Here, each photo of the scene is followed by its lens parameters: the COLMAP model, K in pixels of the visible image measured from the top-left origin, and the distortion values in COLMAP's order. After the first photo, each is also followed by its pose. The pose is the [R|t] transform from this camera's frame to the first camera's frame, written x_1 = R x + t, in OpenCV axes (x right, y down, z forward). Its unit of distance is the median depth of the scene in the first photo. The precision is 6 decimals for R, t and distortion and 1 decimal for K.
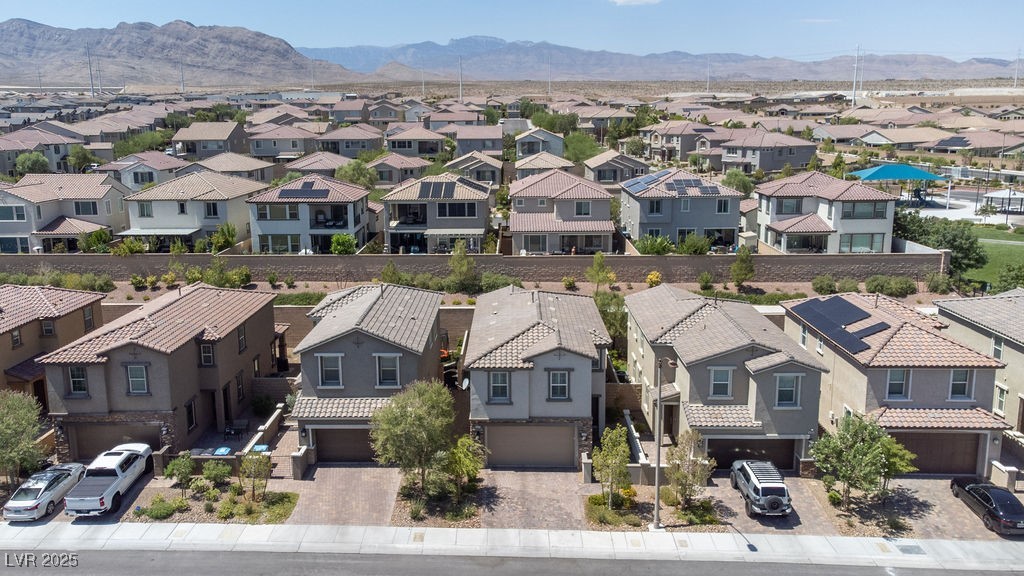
lens RADIAL K [[812.5, 0, 488.8], [0, 812.5, 272.1], [0, 0, 1]] dist [0.013997, 0.067082]
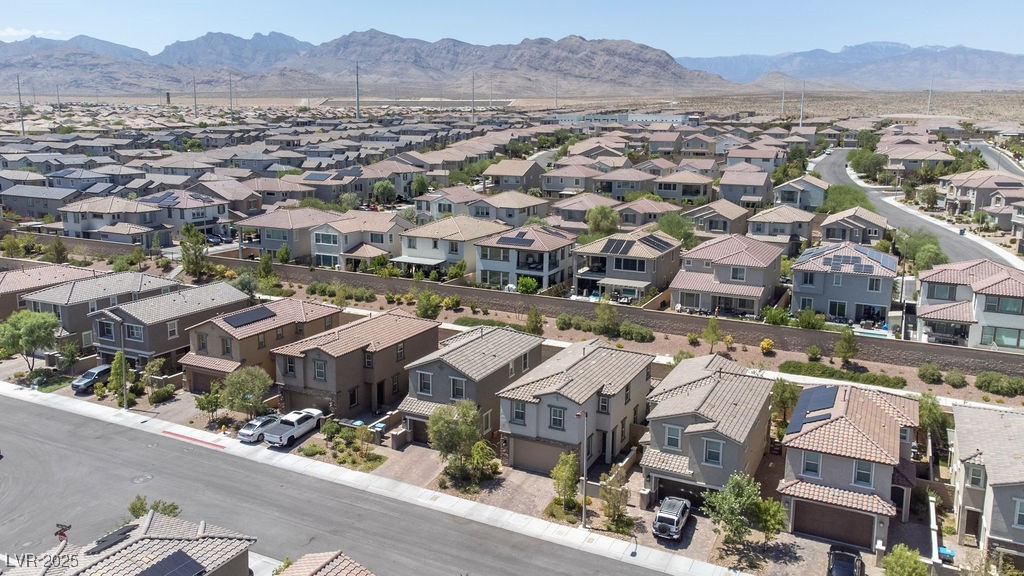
lens RADIAL K [[796.1, 0, 515.0], [0, 796.1, 268.8], [0, 0, 1]] dist [0.050676, -0.005908]
pose [[0.913463, 0.097759, -0.395003, 0.322910], [-0.102164, 0.994718, 0.009924, -0.076065], [0.393887, 0.031290, 0.918626, -0.193859]]
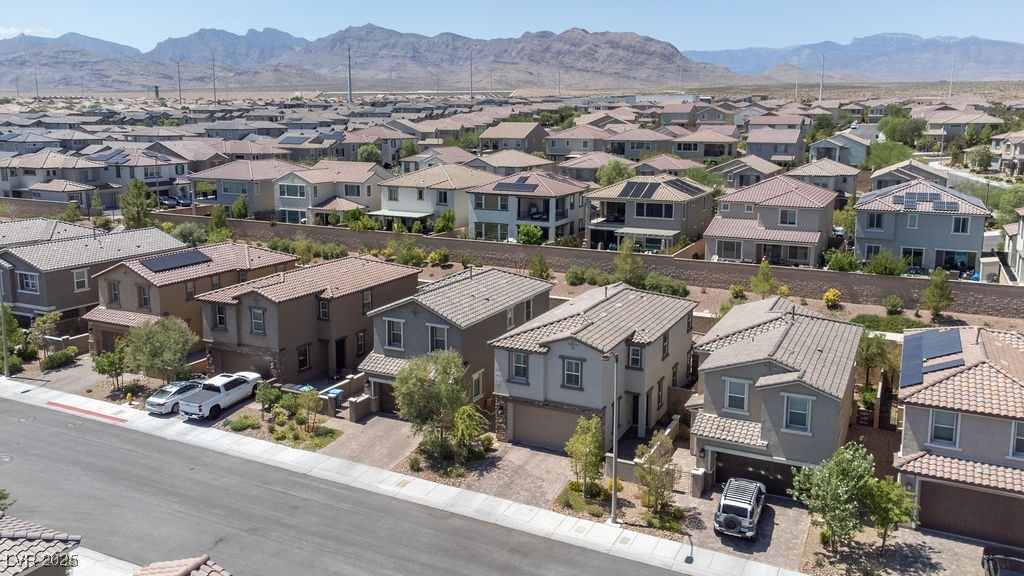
lens RADIAL K [[821.6, 0, 513.1], [0, 821.6, 258.8], [0, 0, 1]] dist [0.022338, 0.061883]
pose [[0.912104, 0.085541, -0.400936, 0.250925], [-0.094172, 0.995554, -0.001832, 0.001372], [0.398997, 0.039428, 0.916104, 0.000917]]
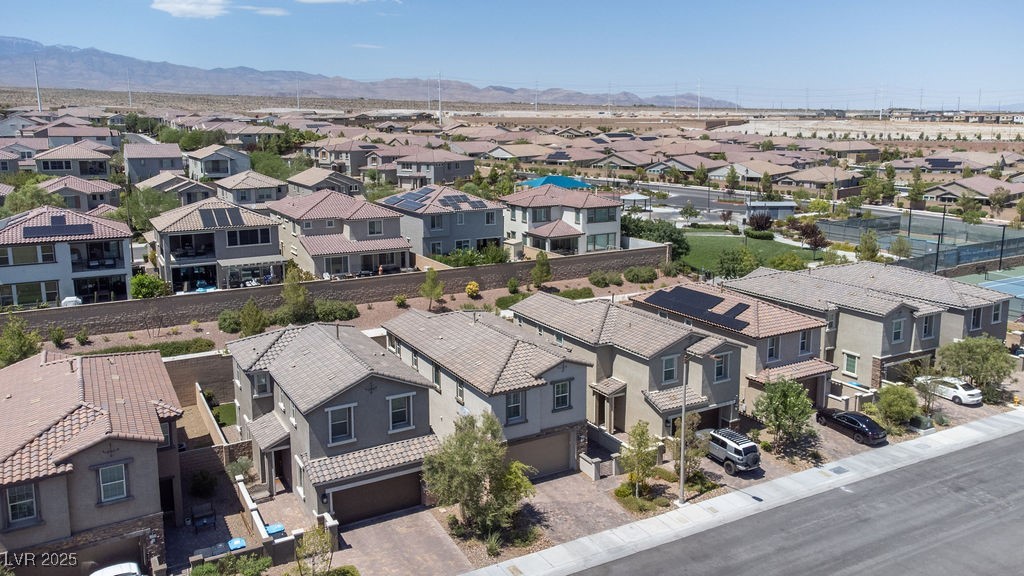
lens RADIAL K [[769.5, 0, 514.6], [0, 769.5, 257.7], [0, 0, 1]] dist [0.036788, 0.010021]
pose [[0.853958, -0.082680, 0.513731, -0.279436], [0.095717, 0.995408, 0.001093, -0.028812], [-0.511462, 0.048240, 0.857951, 0.088600]]
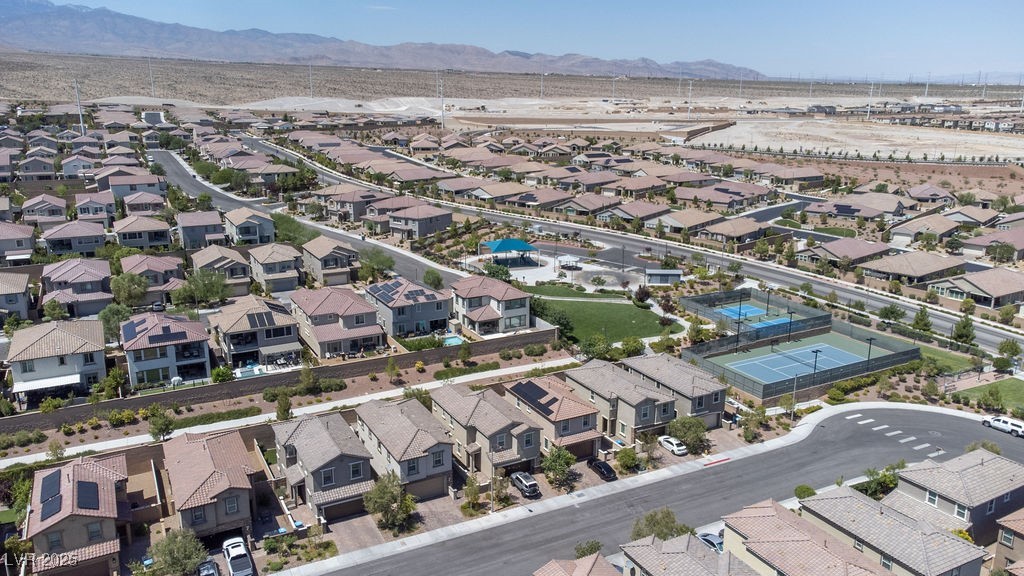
lens RADIAL K [[764.9, 0, 512.0], [0, 764.9, 288.0], [0, 0, 1]] dist [0.026518, 0.039522]
pose [[0.865412, -0.112951, 0.488164, -0.407706], [0.085947, 0.993284, 0.077460, -0.269610], [-0.493635, -0.025079, 0.869307, -0.512906]]
